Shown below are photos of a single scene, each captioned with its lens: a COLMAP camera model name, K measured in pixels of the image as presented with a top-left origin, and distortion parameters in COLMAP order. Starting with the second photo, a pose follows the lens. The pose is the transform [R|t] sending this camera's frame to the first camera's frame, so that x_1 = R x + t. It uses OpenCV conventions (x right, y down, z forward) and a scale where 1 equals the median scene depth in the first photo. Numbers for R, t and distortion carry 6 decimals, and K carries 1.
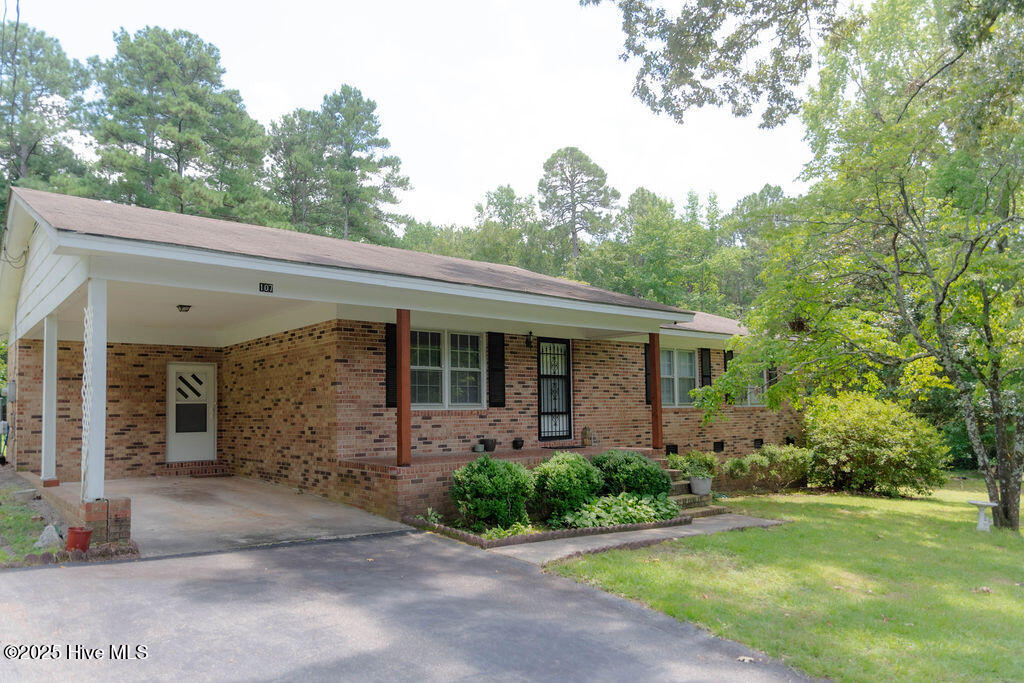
lens RADIAL K [[703.0, 0, 512.1], [0, 703.0, 370.7], [0, 0, 1]] dist [-0.001987, -0.003132]
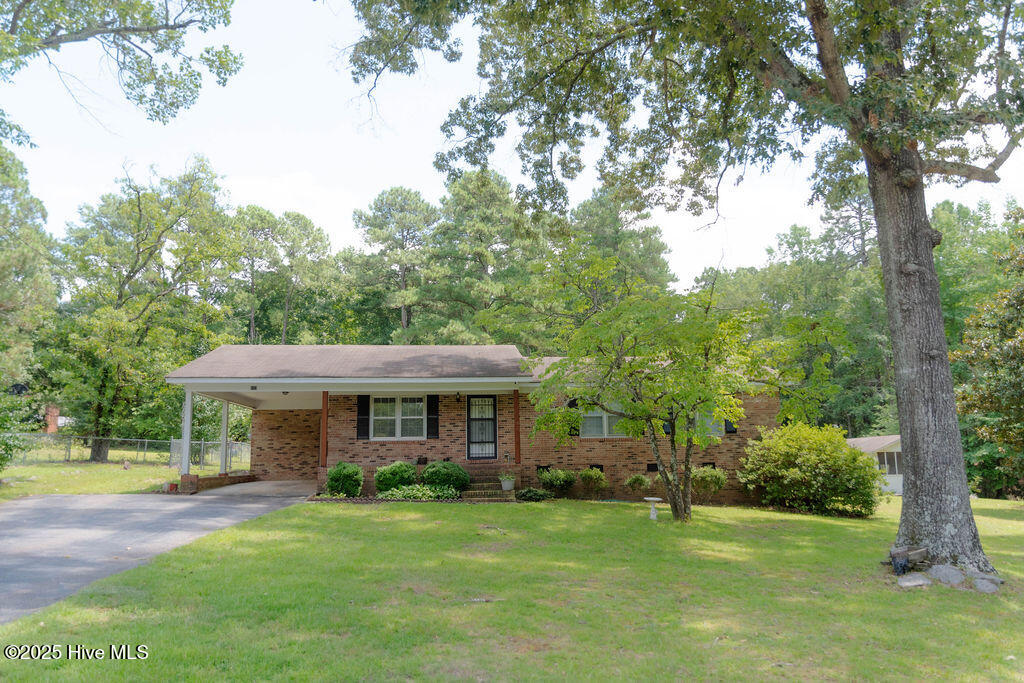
lens RADIAL K [[724.0, 0, 534.3], [0, 724.0, 346.0], [0, 0, 1]] dist [0.004376, -0.004824]
pose [[0.839015, -0.088411, -0.536878, 1.092600], [0.038917, 0.993934, -0.102859, 0.017536], [0.542715, 0.065407, 0.837366, -0.332727]]
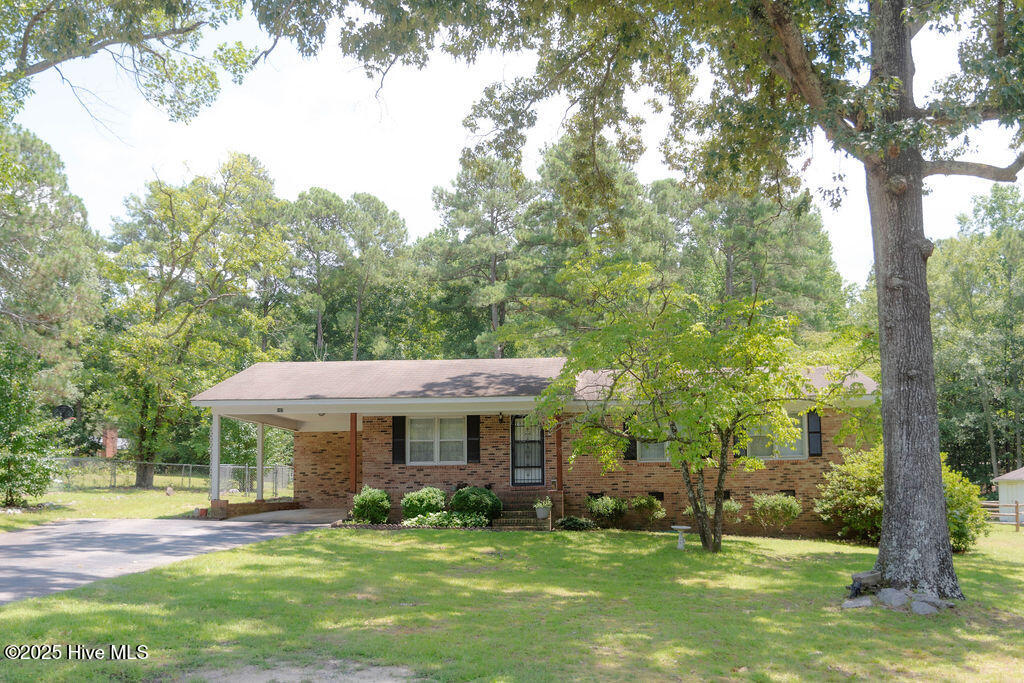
lens RADIAL K [[932.4, 0, 569.1], [0, 932.4, 408.6], [0, 0, 1]] dist [-0.007076, 0.001405]
pose [[0.757608, -0.058501, -0.650083, 1.416072], [0.042883, 0.998285, -0.039859, 0.021490], [0.651300, 0.002320, 0.758817, -0.406106]]
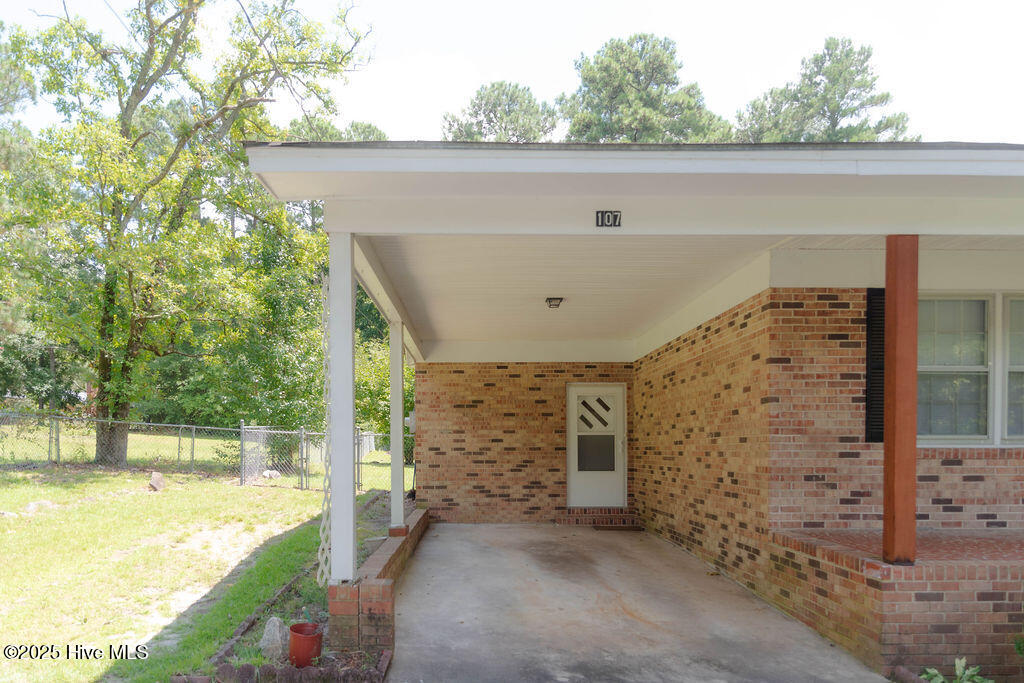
lens RADIAL K [[718.4, 0, 466.7], [0, 718.4, 459.3], [0, 0, 1]] dist [-0.005469, 0.000348]
pose [[0.760907, 0.023997, -0.648417, -0.043575], [0.026829, 0.997298, 0.068392, 0.015813], [0.648306, -0.069437, 0.758207, 0.309053]]
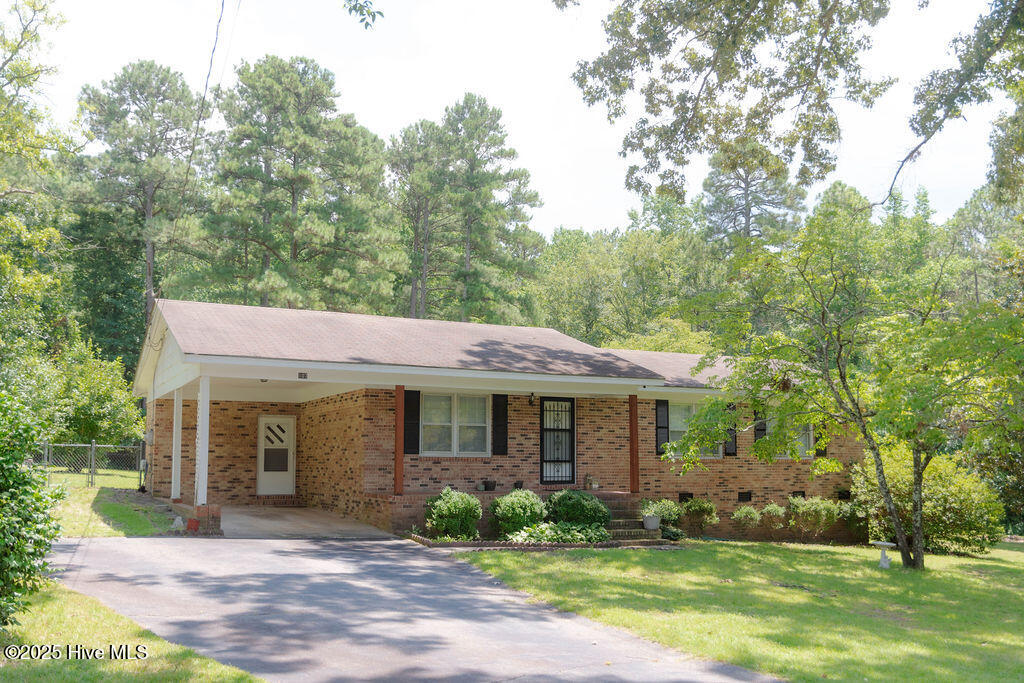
lens RADIAL K [[953.3, 0, 514.7], [0, 953.3, 375.5], [0, 0, 1]] dist [-0.009828, 0.003245]
pose [[0.973183, -0.003123, -0.230011, 0.369807], [-0.004136, 0.999509, -0.031073, -0.034121], [0.229996, 0.031191, 0.972692, -0.591347]]
